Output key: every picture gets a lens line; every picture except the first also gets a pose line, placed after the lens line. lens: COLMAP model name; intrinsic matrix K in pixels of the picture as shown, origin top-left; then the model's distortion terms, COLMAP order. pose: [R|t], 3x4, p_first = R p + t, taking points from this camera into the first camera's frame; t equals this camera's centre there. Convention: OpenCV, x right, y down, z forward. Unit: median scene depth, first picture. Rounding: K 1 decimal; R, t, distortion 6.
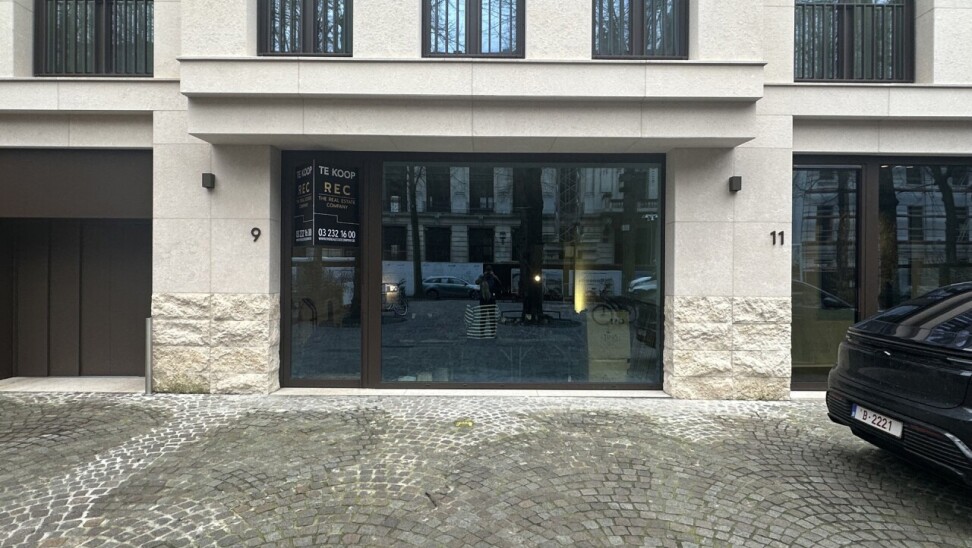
lens RADIAL K [[529.1, 0, 486.0], [0, 529.1, 280.2], [0, 0, 1]] dist [0.003699, 0.000236]
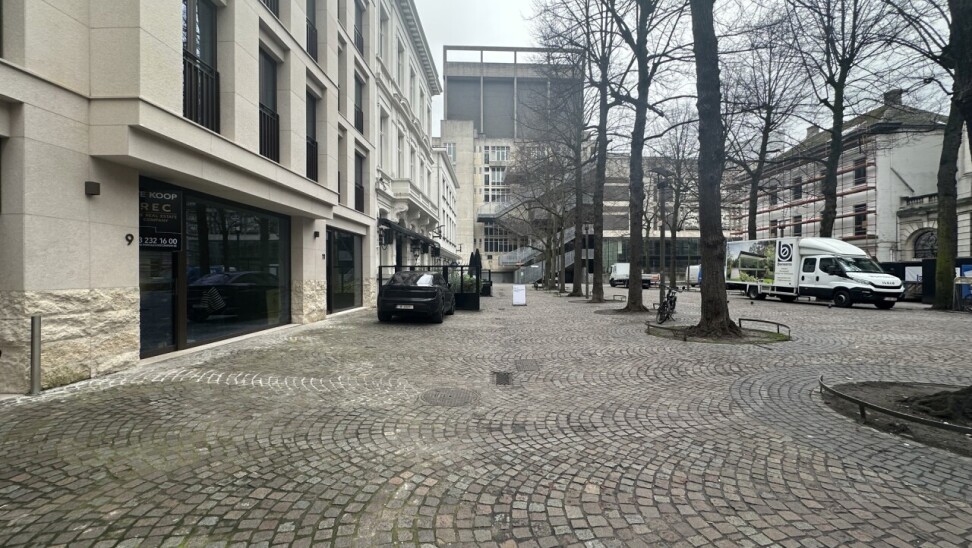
lens RADIAL K [[403.4, 0, 488.0], [0, 403.4, 271.3], [0, 0, 1]] dist [0.000008, -0.000022]
pose [[0.047405, -0.007740, 0.998846, -1.330359], [-0.000430, 0.999970, 0.007769, -0.018860], [-0.998876, -0.000798, 0.047400, 0.121573]]
